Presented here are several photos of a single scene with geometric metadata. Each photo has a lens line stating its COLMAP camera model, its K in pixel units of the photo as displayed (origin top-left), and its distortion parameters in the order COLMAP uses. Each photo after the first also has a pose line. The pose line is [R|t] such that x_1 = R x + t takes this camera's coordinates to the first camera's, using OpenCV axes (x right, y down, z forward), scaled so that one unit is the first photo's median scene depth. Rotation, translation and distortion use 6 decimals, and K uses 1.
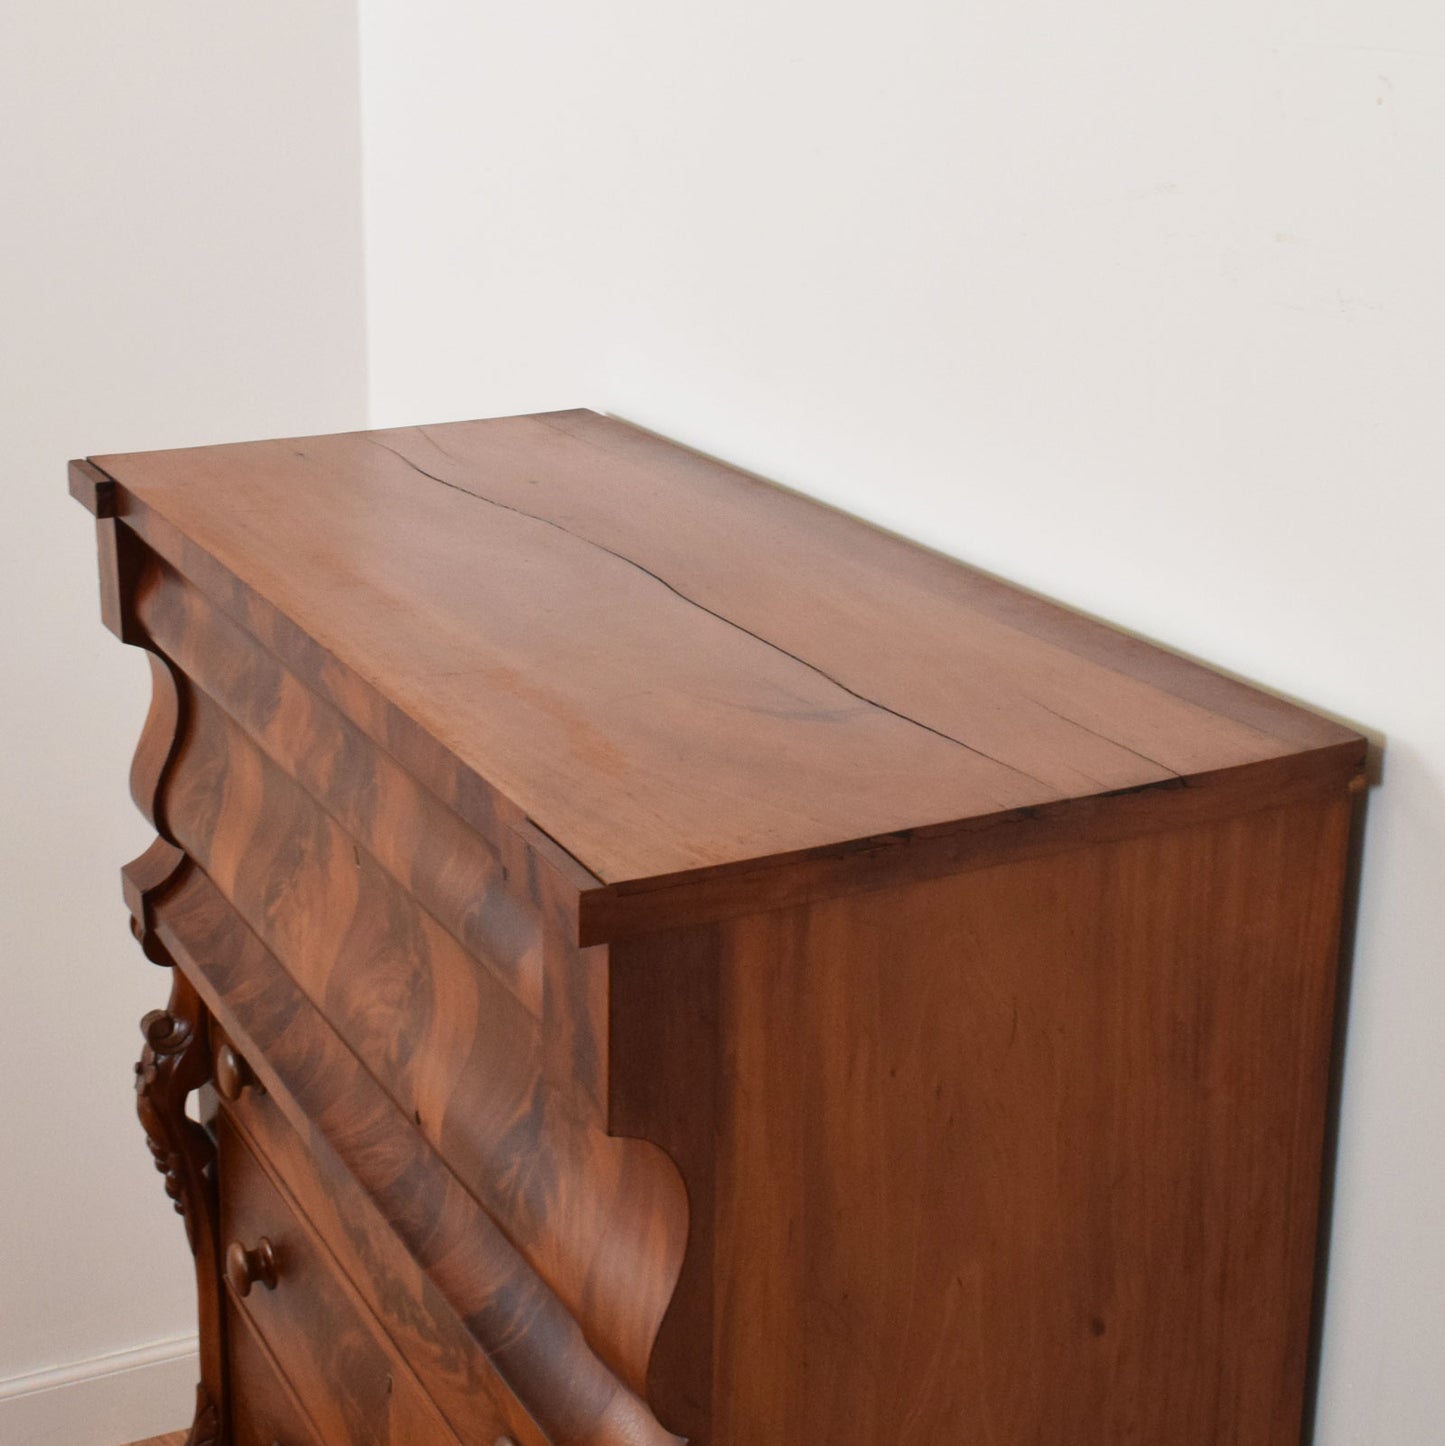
lens RADIAL K [[2449.2, 0, 634.9], [0, 2449.2, 559.6], [0, 0, 1]] dist [-0.022097, 0.030563]
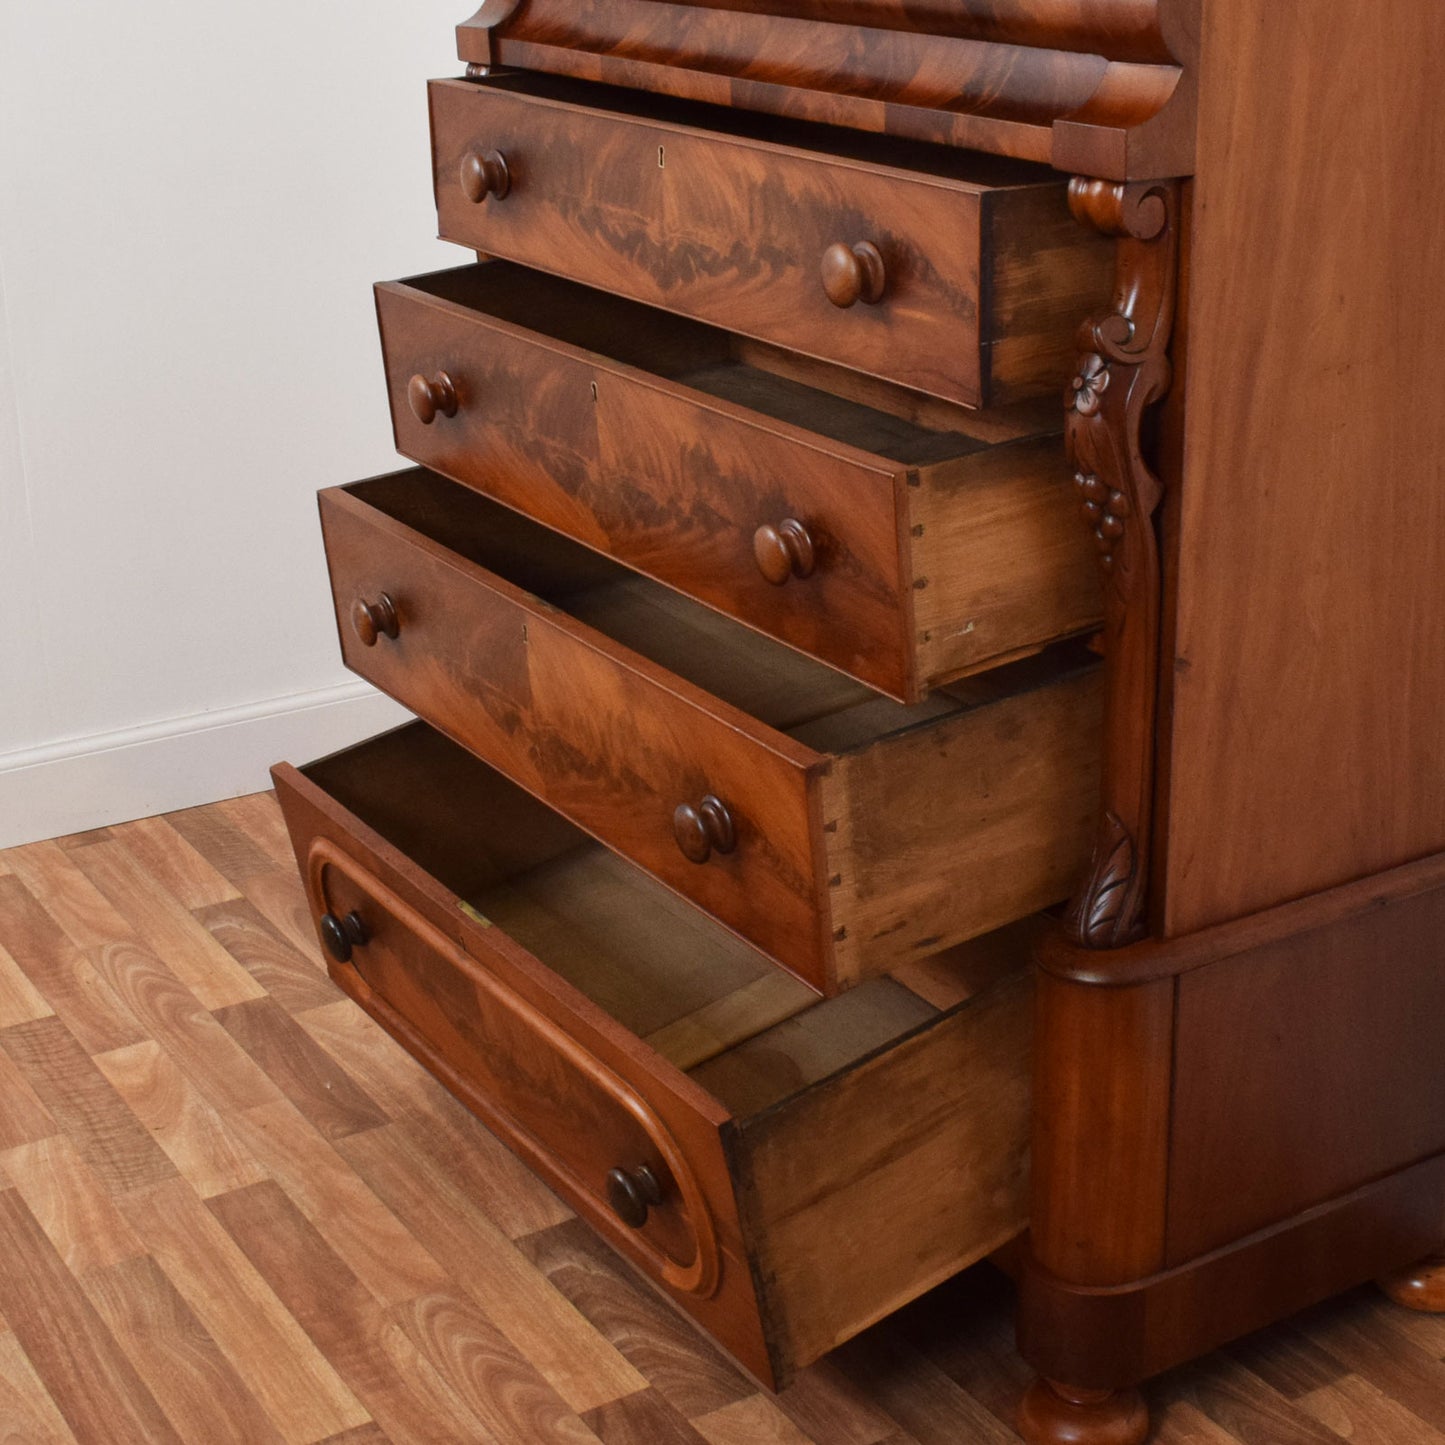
lens RADIAL K [[2486.2, 0, 788.2], [0, 2486.2, 640.9], [0, 0, 1]] dist [-0.022257, 0.039191]
pose [[0.991814, -0.053347, 0.116014, -0.264039], [0.044640, 0.996078, 0.076395, 0.417808], [-0.119634, -0.070591, 0.990305, -0.208117]]
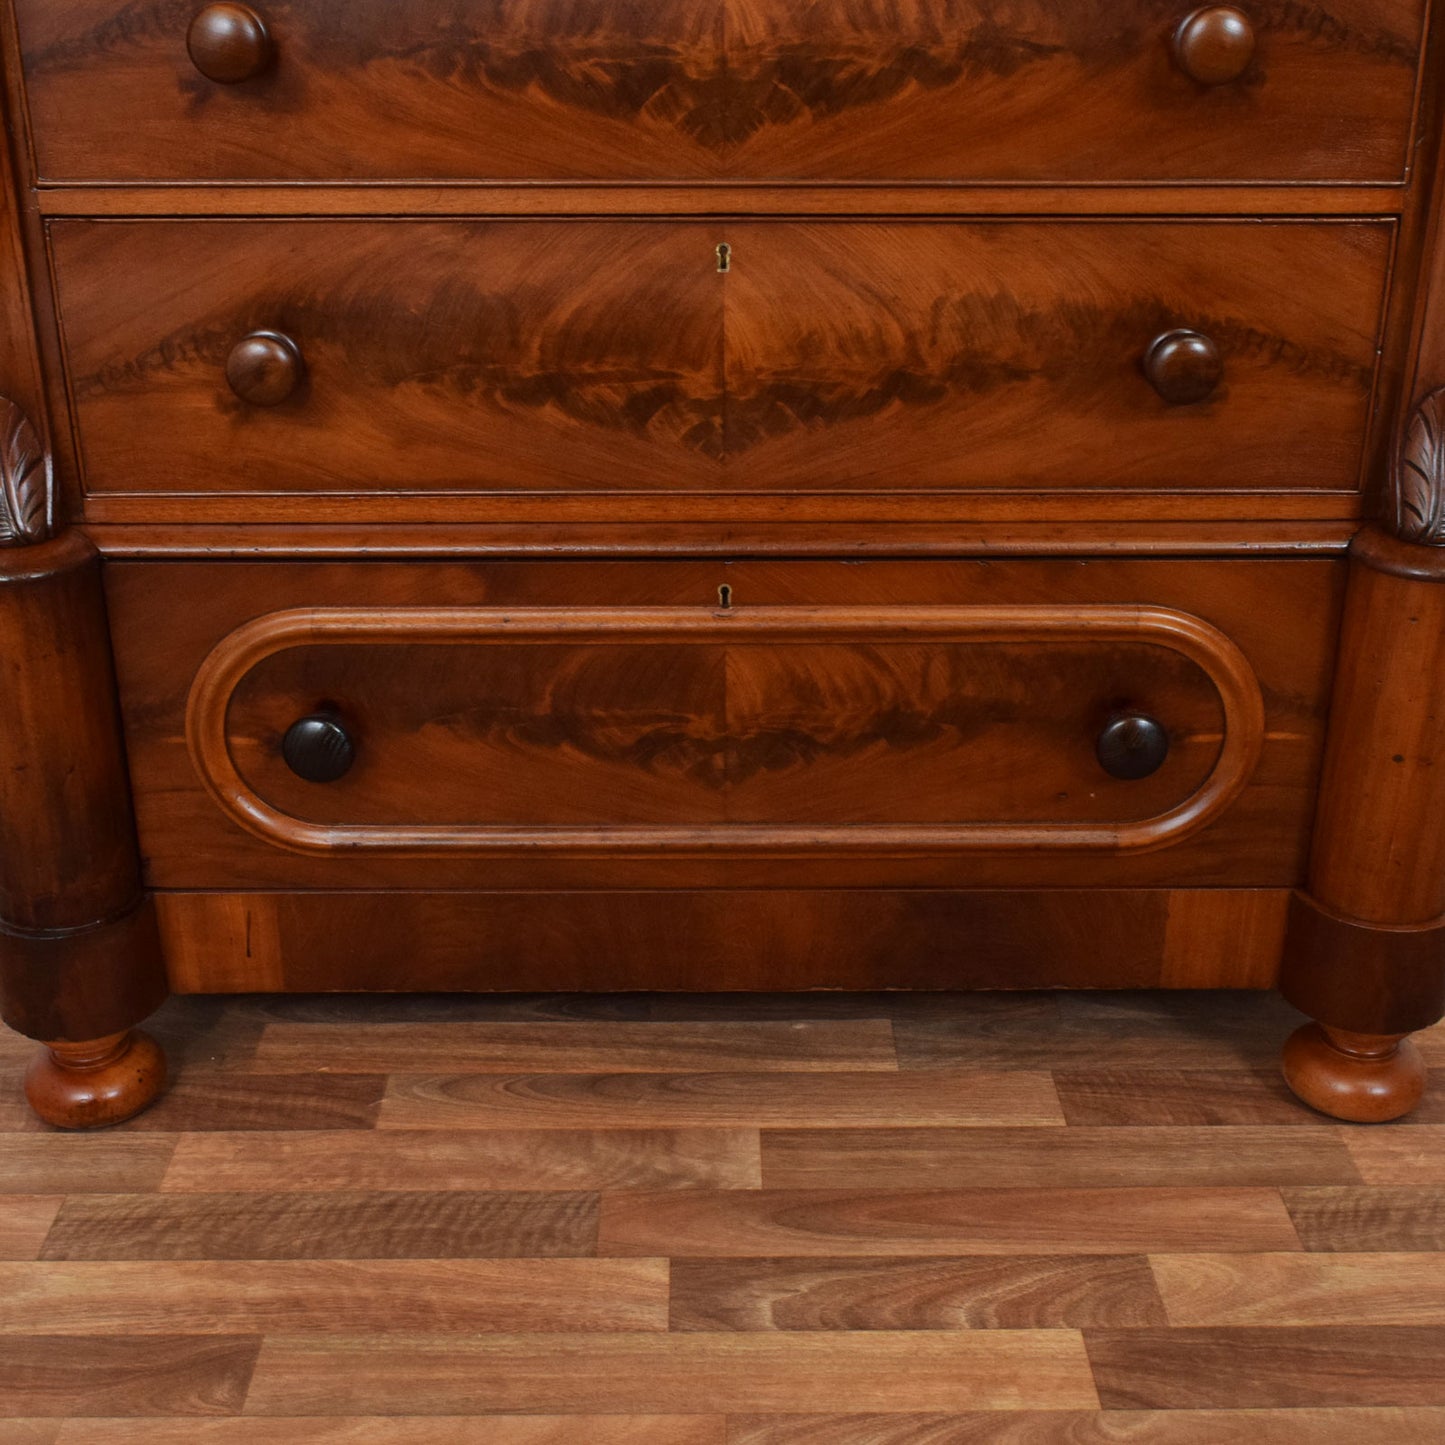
lens RADIAL K [[1918.0, 0, 724.5], [0, 1918.0, 731.3], [0, 0, 1]] dist [-0.005202, -0.026436]
pose [[0.420659, -0.378416, 0.824528, -0.781059], [0.233135, 0.923422, 0.304862, 0.415720], [-0.876752, 0.063984, 0.476668, 0.759370]]
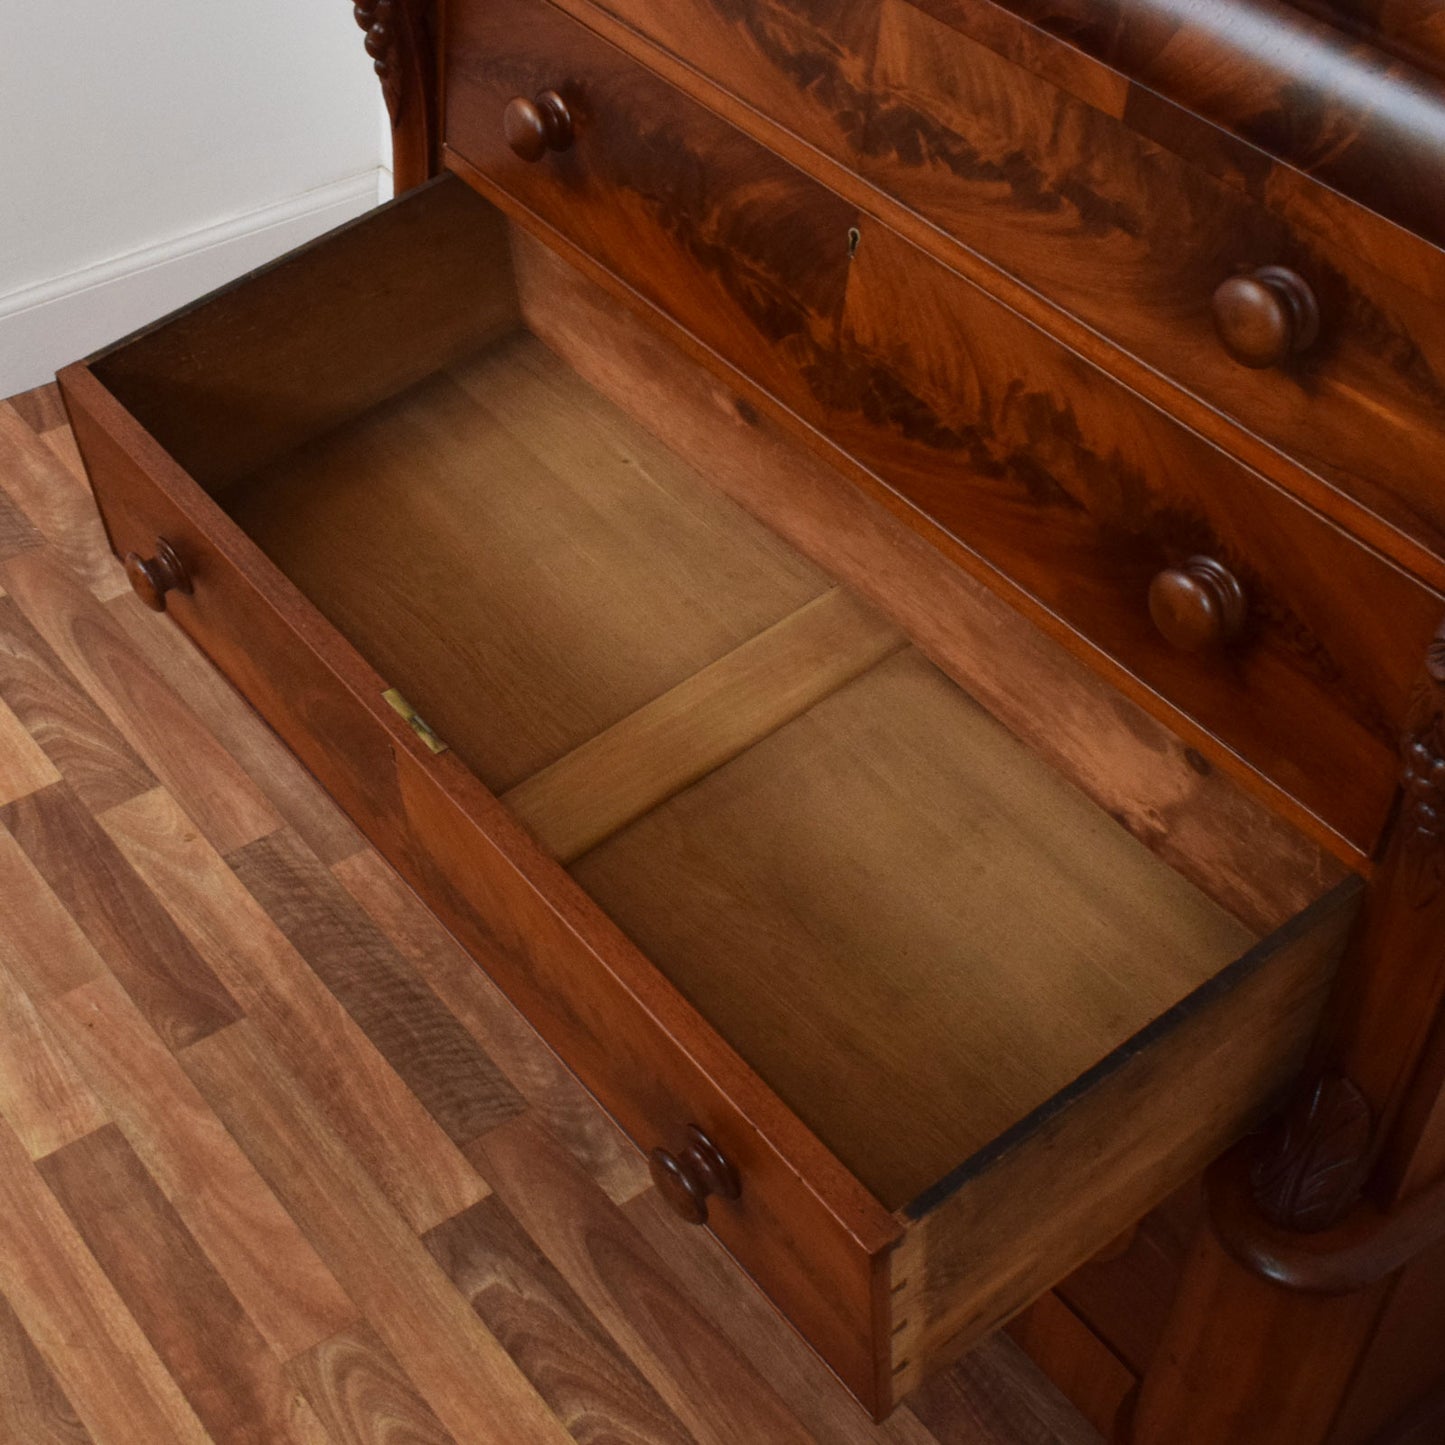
lens RADIAL K [[2447.5, 0, 456.8], [0, 2447.5, 530.5], [0, 0, 1]] dist [-0.022097, 0.030563]
pose [[0.988838, -0.093156, 0.116279, -0.356856], [0.036185, 0.907221, 0.419095, 0.085521], [-0.144532, -0.410209, 0.900466, 0.266276]]
